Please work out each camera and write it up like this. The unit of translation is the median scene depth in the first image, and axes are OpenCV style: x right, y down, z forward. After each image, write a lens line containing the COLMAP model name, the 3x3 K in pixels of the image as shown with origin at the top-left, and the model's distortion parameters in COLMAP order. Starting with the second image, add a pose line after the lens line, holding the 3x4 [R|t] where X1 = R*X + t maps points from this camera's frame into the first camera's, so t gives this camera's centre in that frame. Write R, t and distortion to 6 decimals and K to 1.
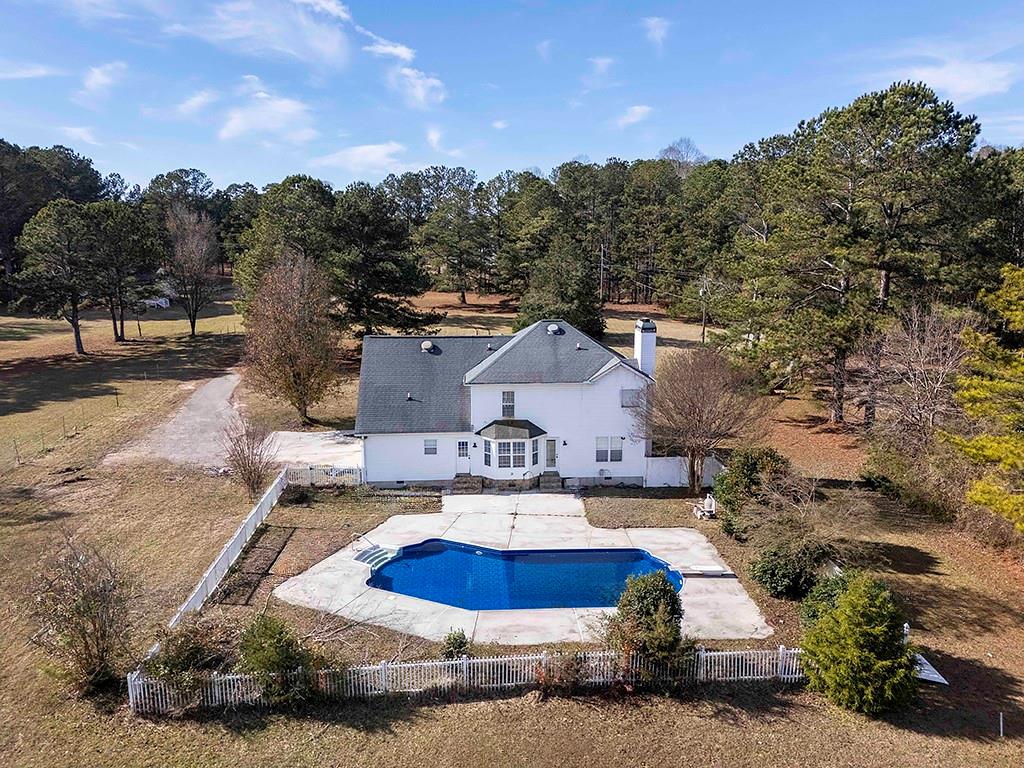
lens RADIAL K [[751.5, 0, 512.0], [0, 751.5, 384.0], [0, 0, 1]] dist [0.044450, 0.001822]
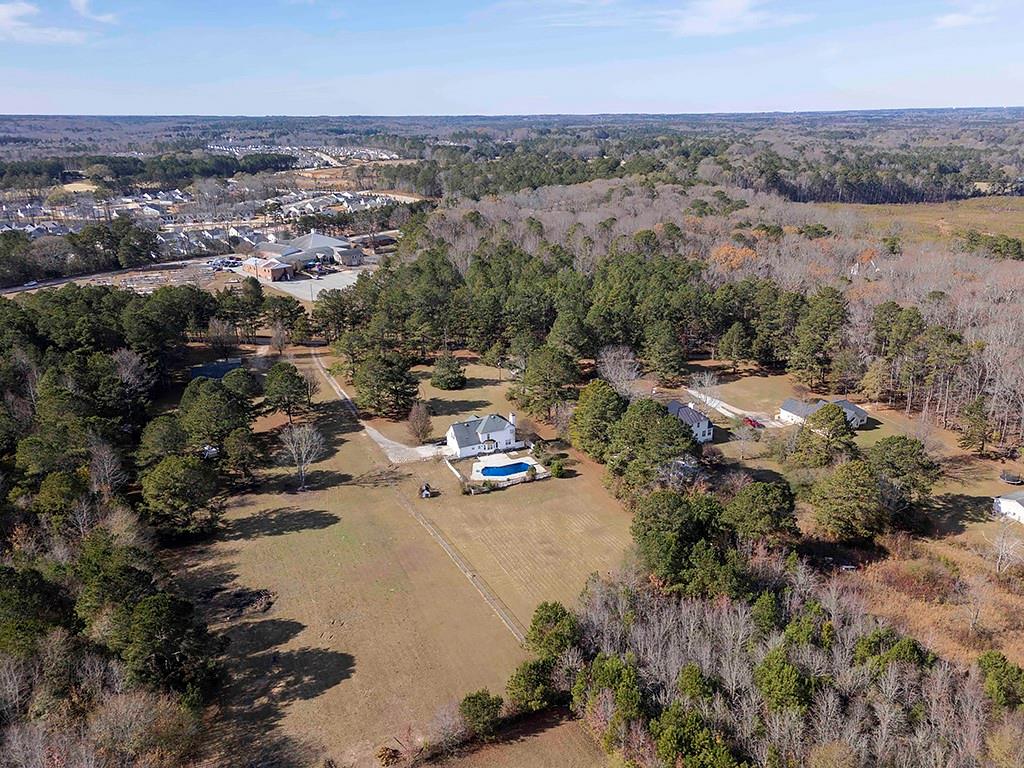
lens RADIAL K [[751.5, 0, 512.0], [0, 751.5, 384.0], [0, 0, 1]] dist [0.044450, 0.001822]
pose [[0.928490, -0.134520, 0.346138, -1.476018], [0.082869, 0.983636, 0.159980, -1.056835], [-0.361994, -0.119856, 0.924443, -3.436091]]
